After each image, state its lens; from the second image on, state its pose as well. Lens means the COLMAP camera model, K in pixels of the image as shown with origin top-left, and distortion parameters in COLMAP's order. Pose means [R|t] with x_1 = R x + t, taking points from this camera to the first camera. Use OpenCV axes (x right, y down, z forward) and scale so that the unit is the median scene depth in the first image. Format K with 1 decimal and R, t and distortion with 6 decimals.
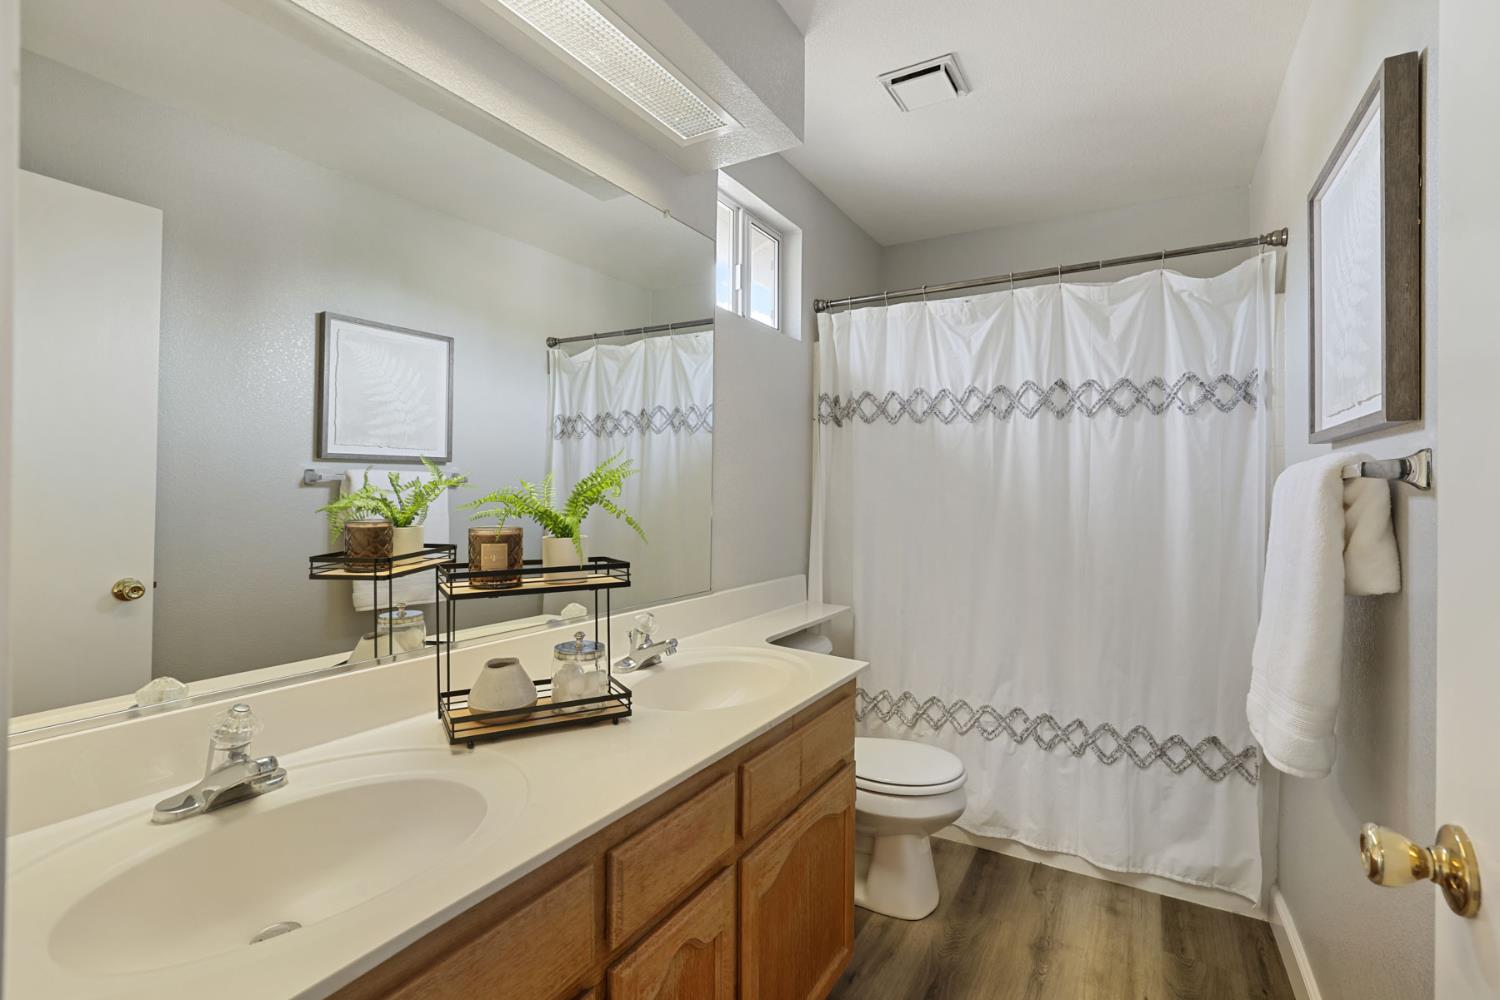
lens RADIAL K [[684.8, 0, 763.8], [0, 684.8, 489.7], [0, 0, 1]] dist [-0.020918, 0.006496]
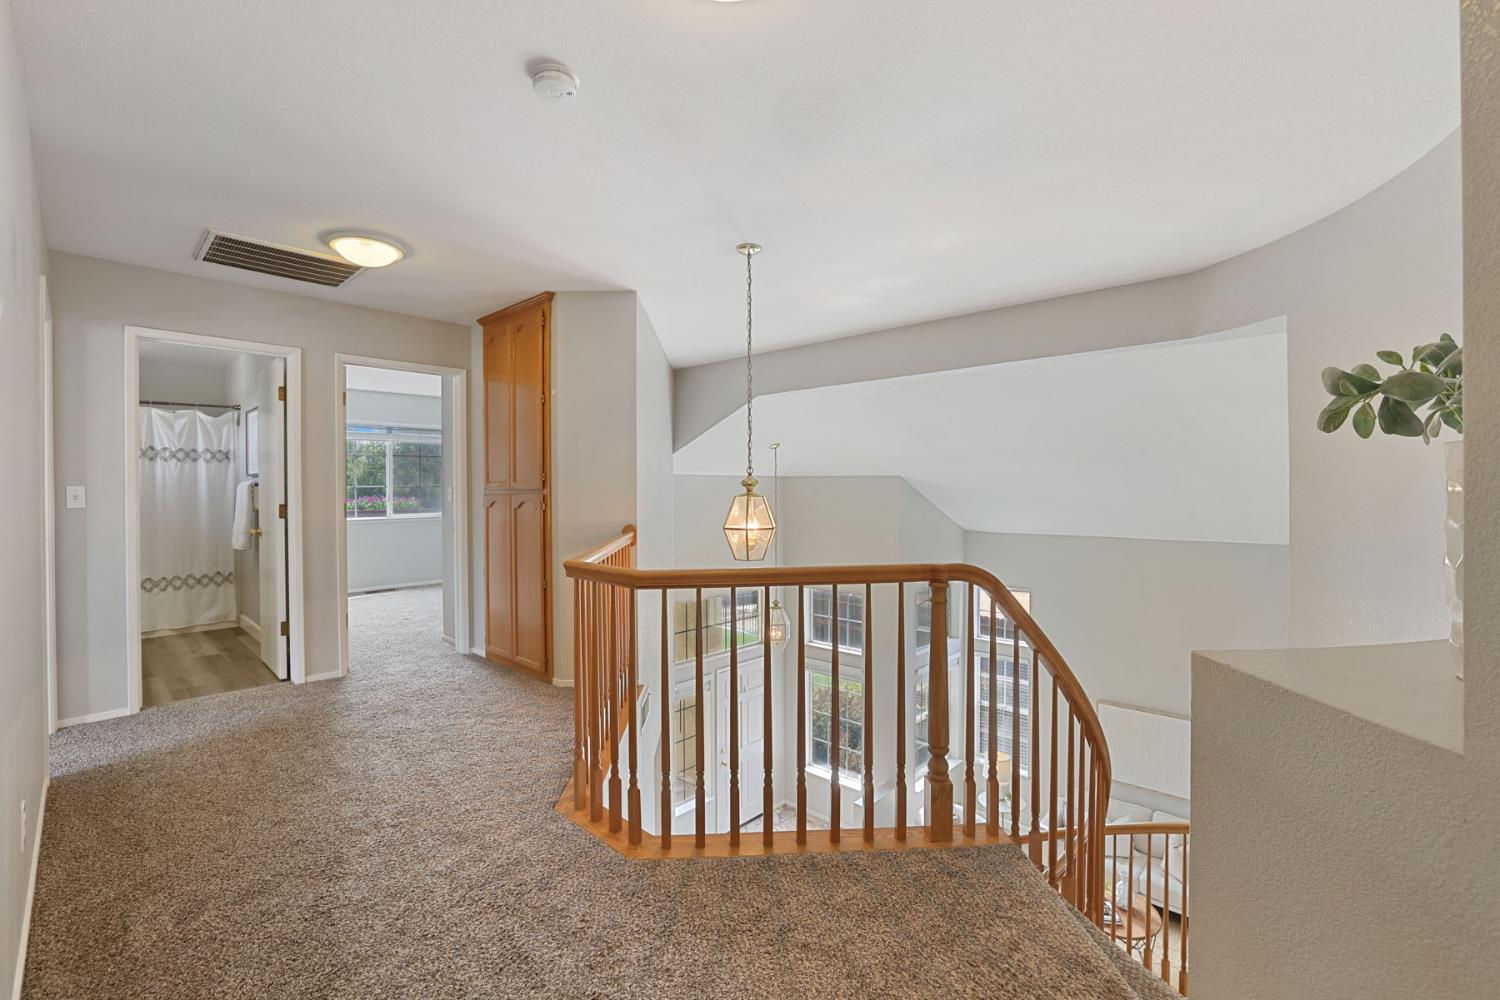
lens RADIAL K [[656.2, 0, 756.8], [0, 656.2, 494.6], [0, 0, 1]] dist [-0.029513, 0.005542]
pose [[0.243597, -0.018916, 0.969692, -1.422033], [0.002113, 0.999818, 0.018973, -0.021931], [-0.969874, -0.002572, 0.243592, -1.881710]]
